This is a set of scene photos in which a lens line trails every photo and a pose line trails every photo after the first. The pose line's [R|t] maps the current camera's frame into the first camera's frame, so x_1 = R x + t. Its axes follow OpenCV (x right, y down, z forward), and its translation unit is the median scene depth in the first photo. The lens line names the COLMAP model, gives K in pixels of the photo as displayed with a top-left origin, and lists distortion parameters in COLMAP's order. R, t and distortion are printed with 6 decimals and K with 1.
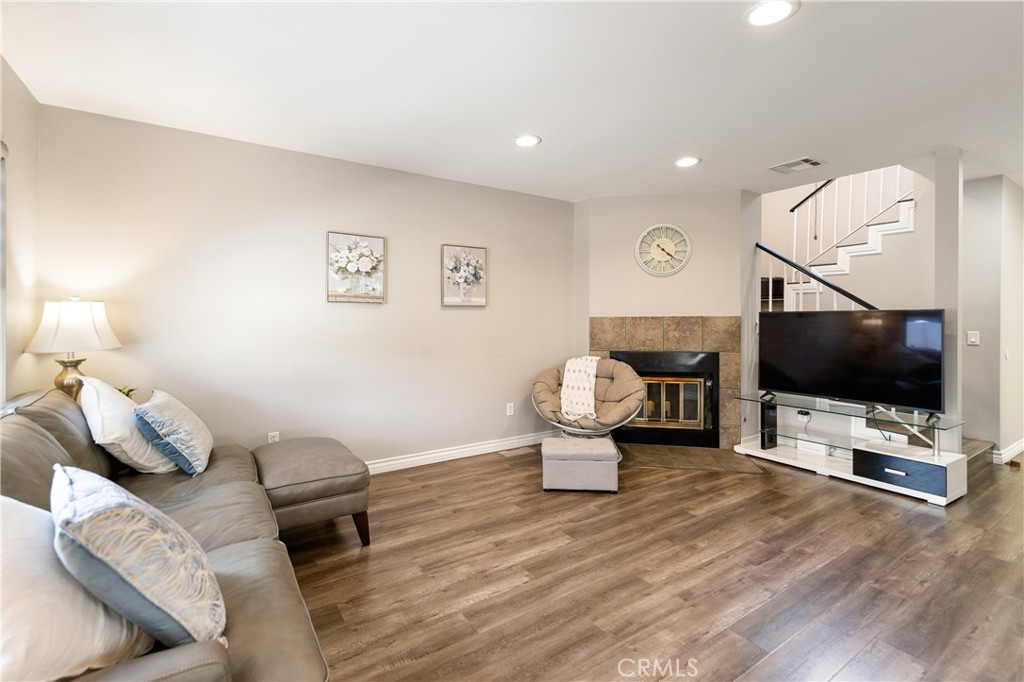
lens RADIAL K [[475.2, 0, 487.8], [0, 475.2, 325.8], [0, 0, 1]] dist [0.012062, -0.002360]
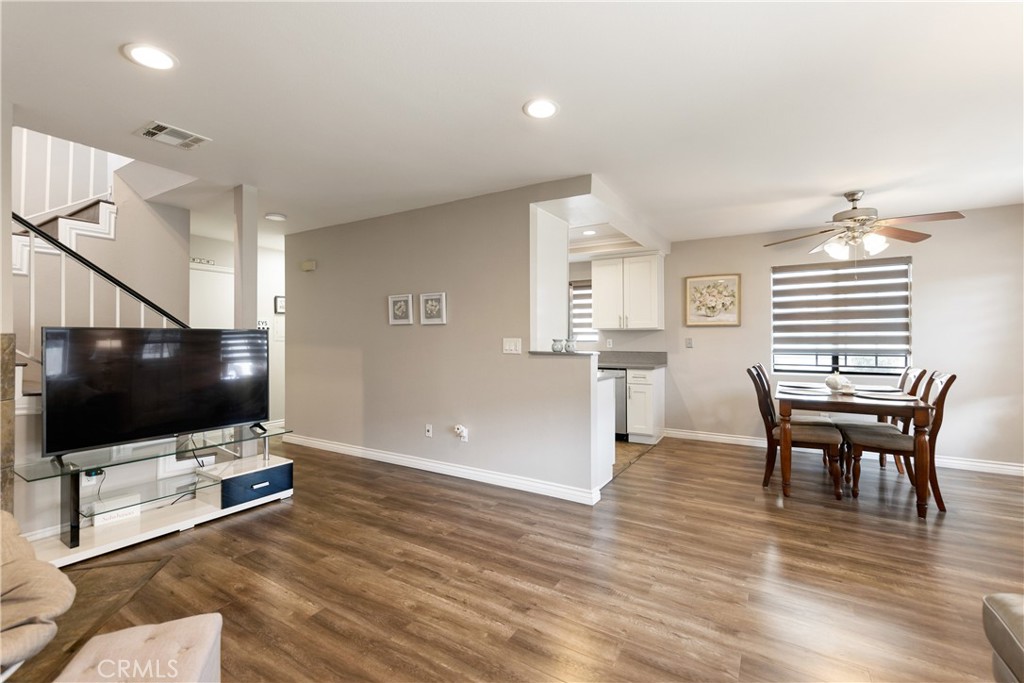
lens RADIAL K [[436.3, 0, 556.0], [0, 436.3, 336.7], [0, 0, 1]] dist [-0.014690, 0.000174]
pose [[-0.498553, -0.004561, 0.866847, -0.276214], [0.015683, 0.999775, 0.014281, -0.019803], [-0.866717, 0.020714, -0.498369, 0.896210]]
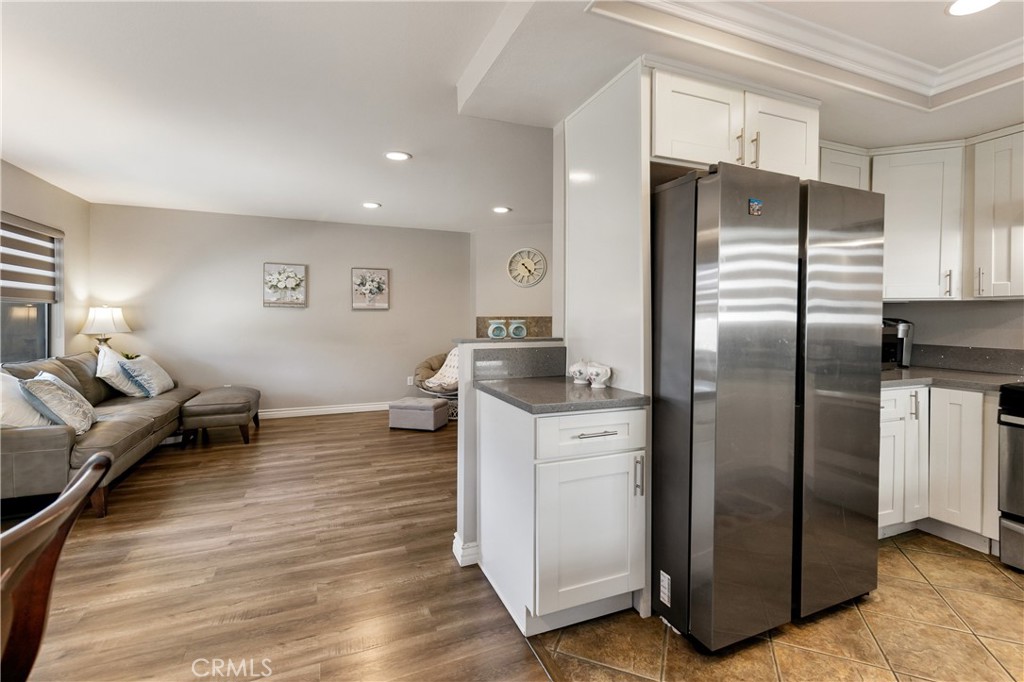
lens RADIAL K [[467.1, 0, 540.5], [0, 467.1, 324.8], [0, 0, 1]] dist [0.001864, 0.000417]
pose [[0.989605, 0.004146, -0.143753, 0.818114], [-0.004726, 0.999982, -0.003694, 0.012797], [0.143735, 0.004335, 0.989607, -0.432324]]
